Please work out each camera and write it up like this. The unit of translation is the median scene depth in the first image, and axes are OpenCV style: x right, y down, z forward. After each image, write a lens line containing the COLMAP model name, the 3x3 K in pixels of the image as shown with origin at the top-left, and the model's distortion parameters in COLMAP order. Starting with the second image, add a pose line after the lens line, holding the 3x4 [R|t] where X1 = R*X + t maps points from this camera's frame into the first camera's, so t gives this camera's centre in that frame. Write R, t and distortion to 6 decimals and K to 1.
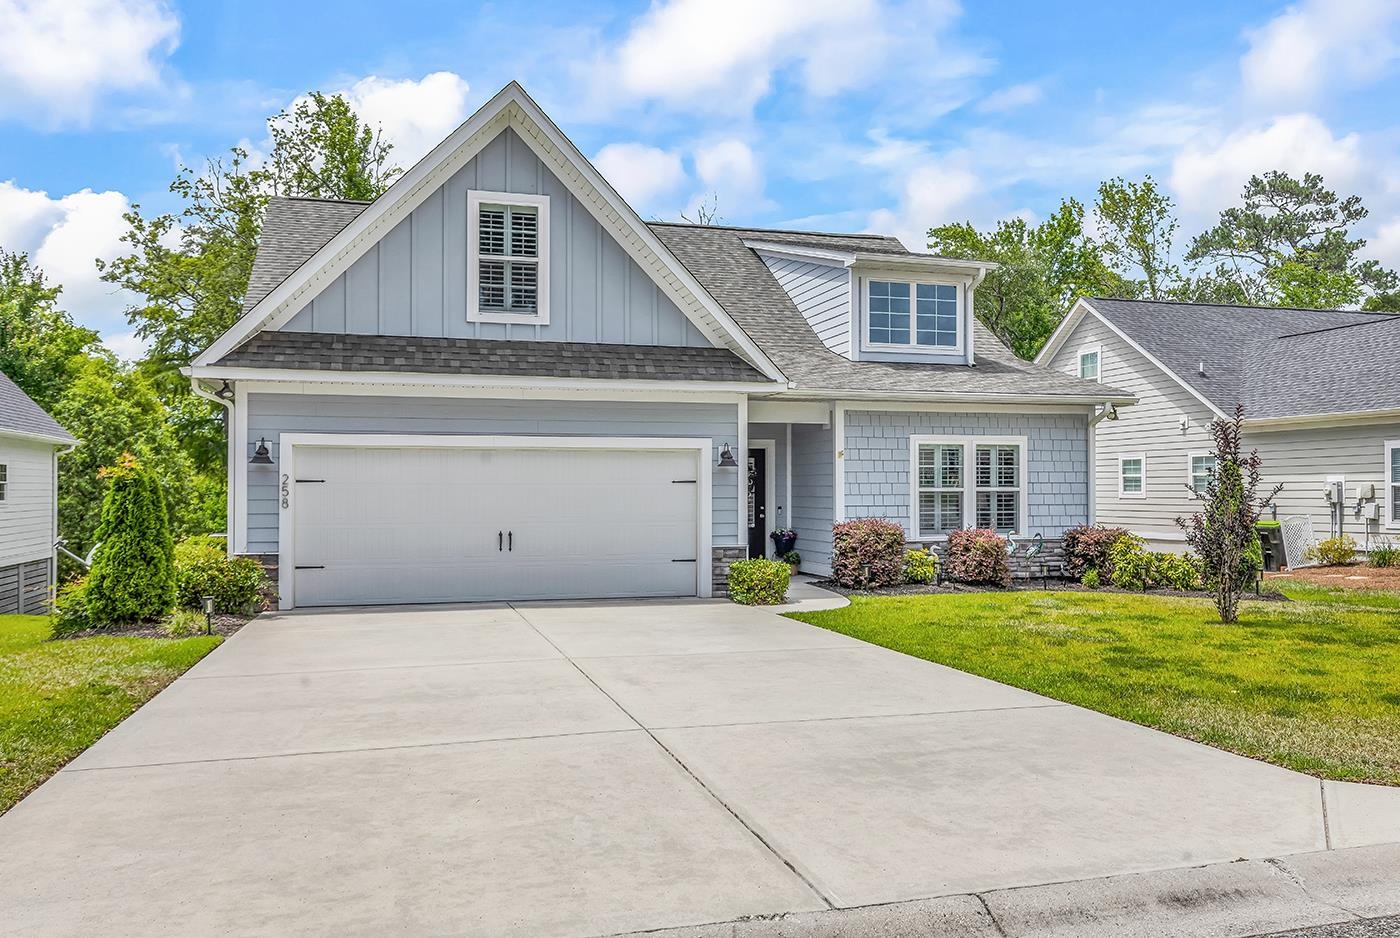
lens RADIAL K [[1087.0, 0, 698.2], [0, 1087.0, 477.5], [0, 0, 1]] dist [-0.004468, 0.008594]
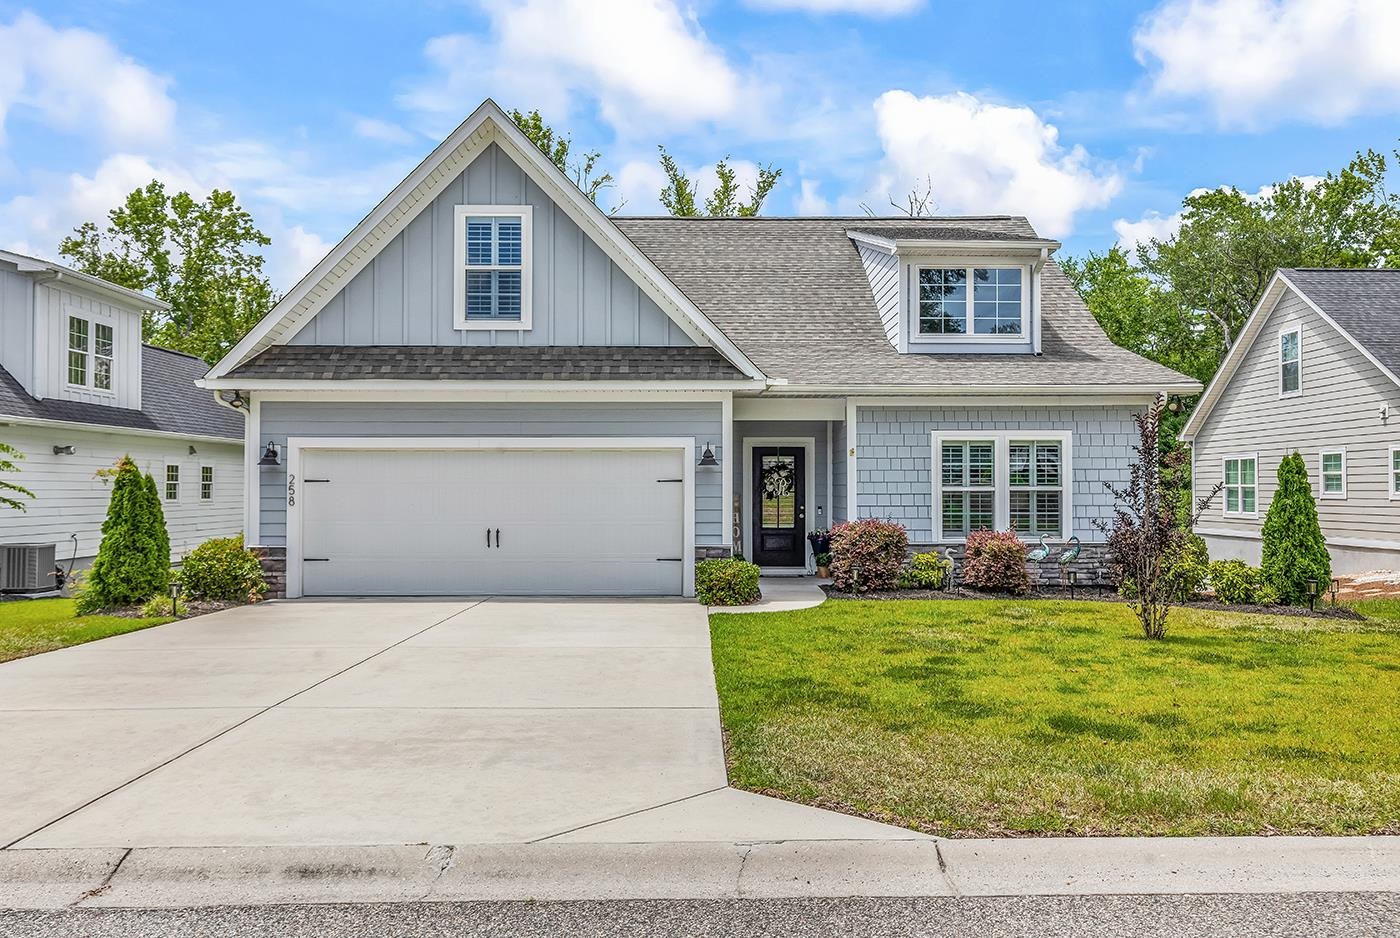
lens RADIAL K [[1124.4, 0, 703.0], [0, 1124.4, 468.8], [0, 0, 1]] dist [0.001958, 0.008433]
pose [[0.964742, -0.004391, -0.263162, 0.295502], [0.002503, 0.999969, -0.007509, 0.000679], [0.263187, 0.006586, 0.964722, 0.008920]]
